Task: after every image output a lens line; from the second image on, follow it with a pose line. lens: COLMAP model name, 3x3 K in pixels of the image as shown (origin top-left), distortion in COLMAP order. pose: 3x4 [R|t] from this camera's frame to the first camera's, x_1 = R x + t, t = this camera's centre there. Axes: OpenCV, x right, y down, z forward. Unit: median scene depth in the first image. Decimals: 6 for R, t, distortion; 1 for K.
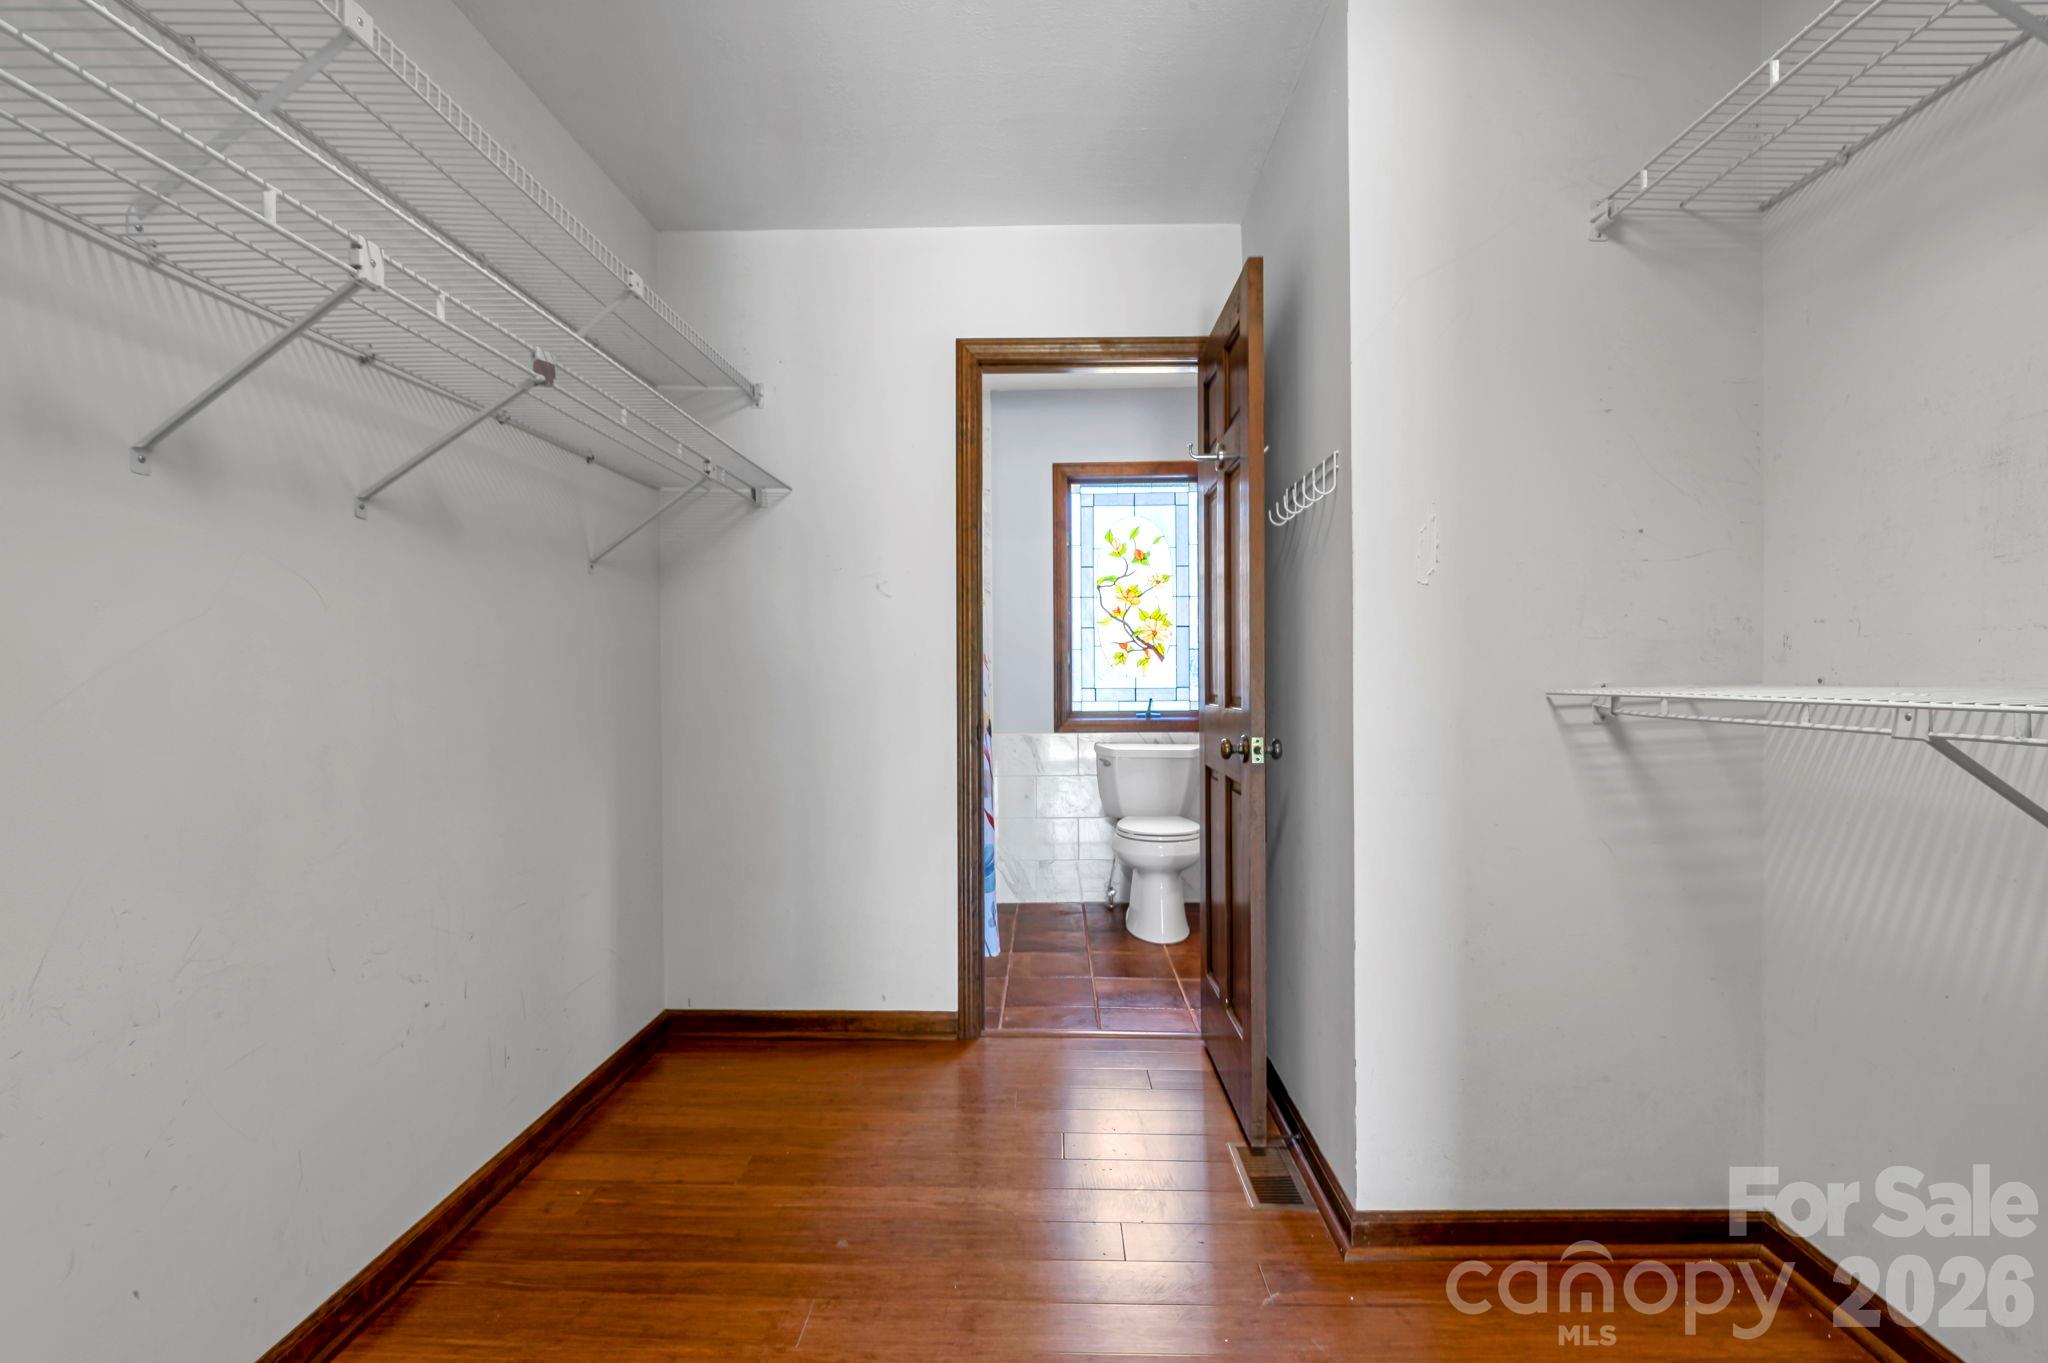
lens RADIAL K [[959.8, 0, 1032.4], [0, 959.8, 677.5], [0, 0, 1]] dist [0.002557, 0.000196]
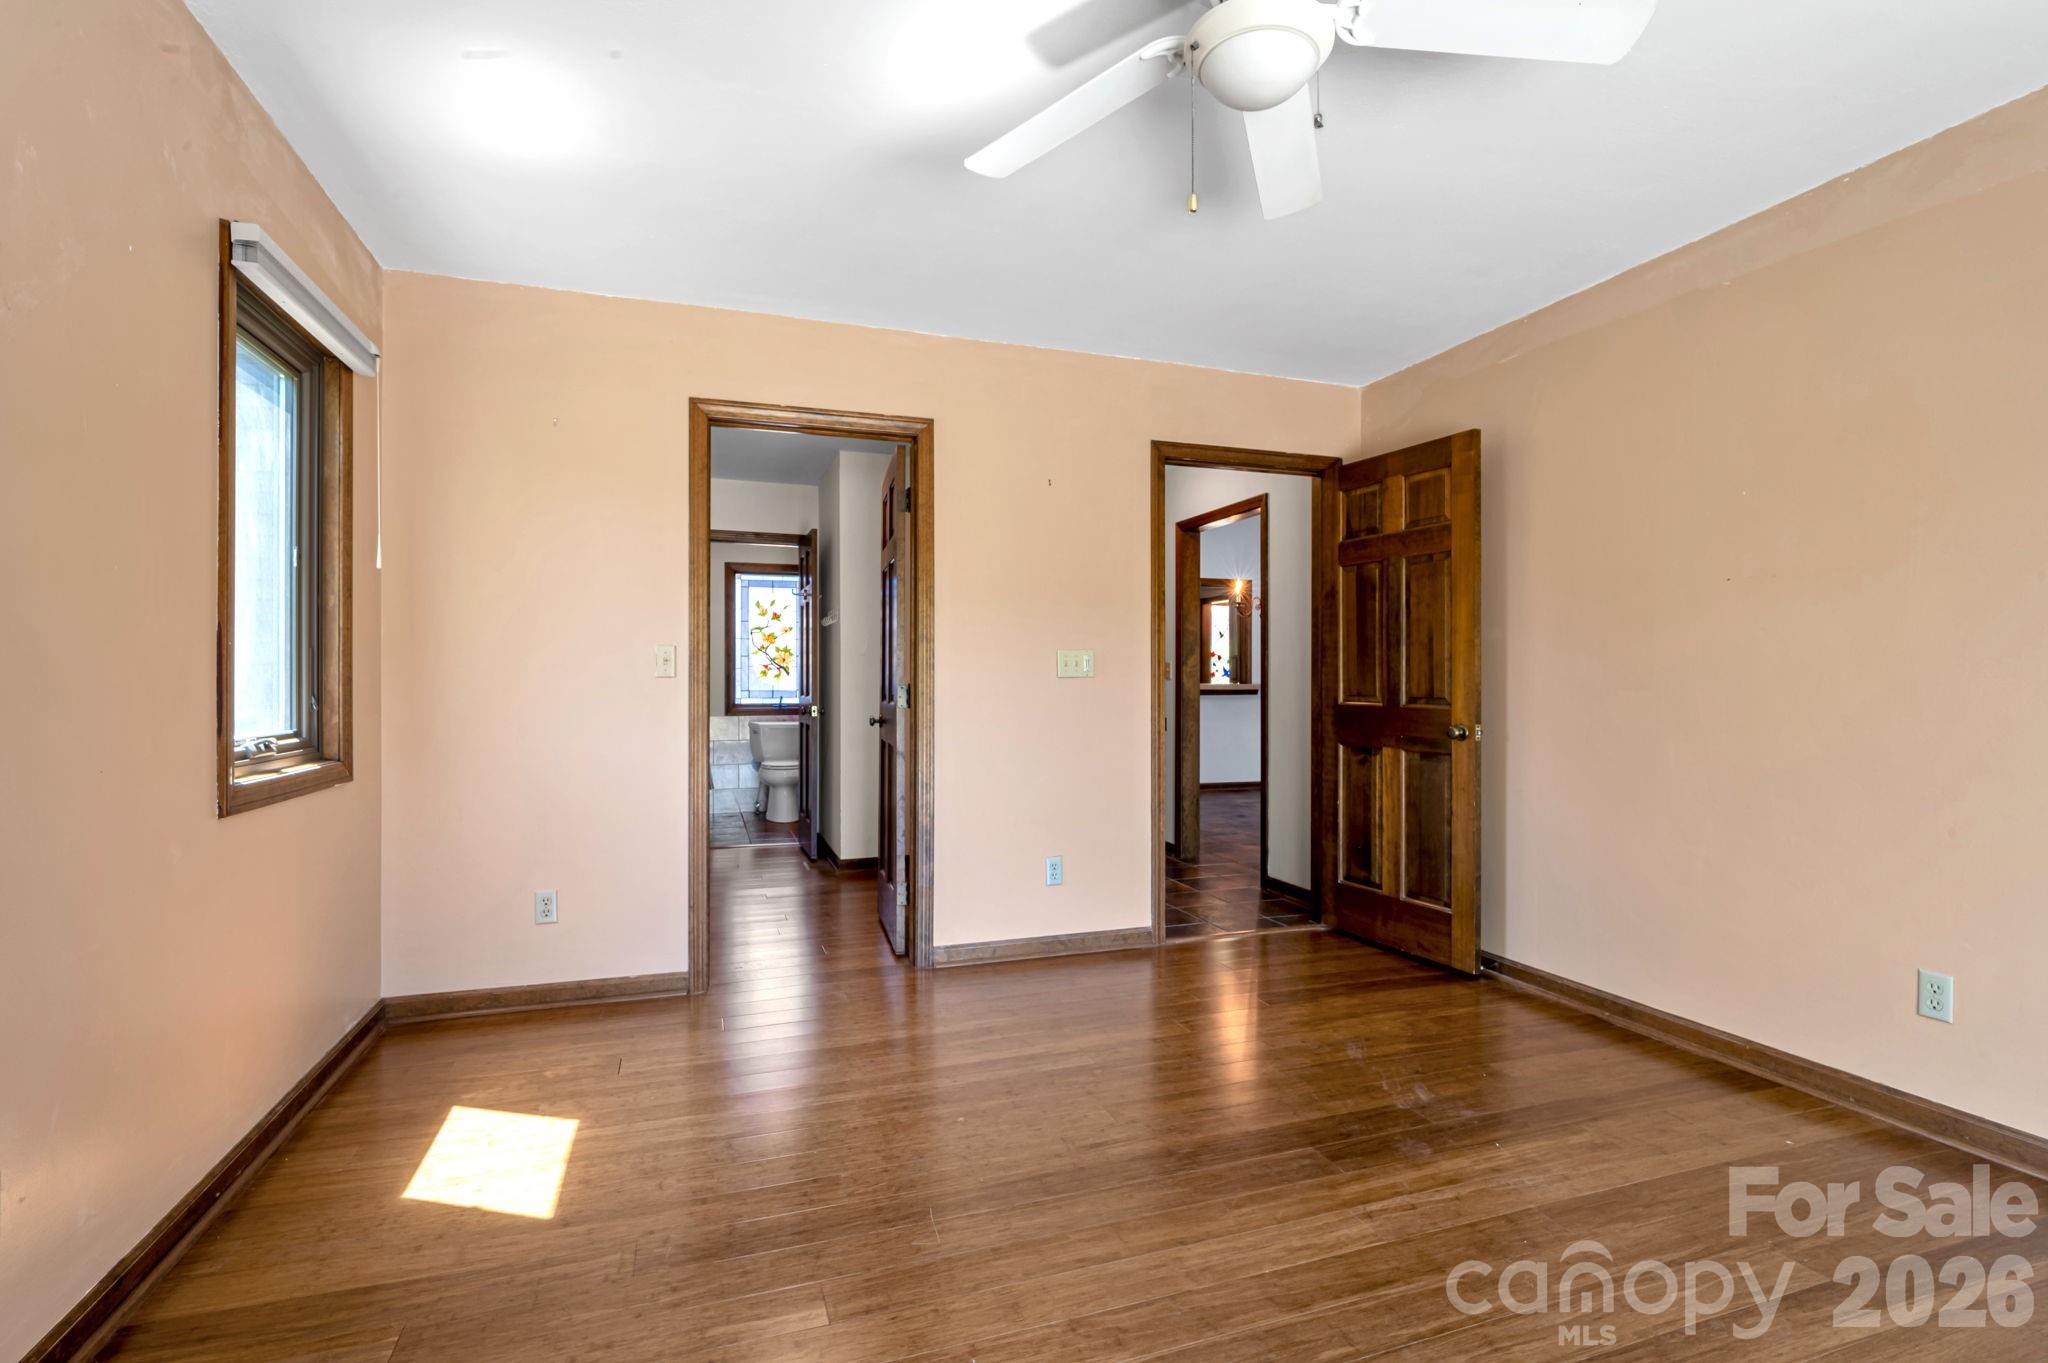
lens RADIAL K [[959.8, 0, 1025.4], [0, 959.8, 682.6], [0, 0, 1]] dist [0.002557, 0.000196]
pose [[0.939260, 0.006637, 0.343142, -0.062087], [-0.004333, 0.999963, -0.007480, 0.007453], [-0.343179, 0.005539, 0.939254, -0.819939]]
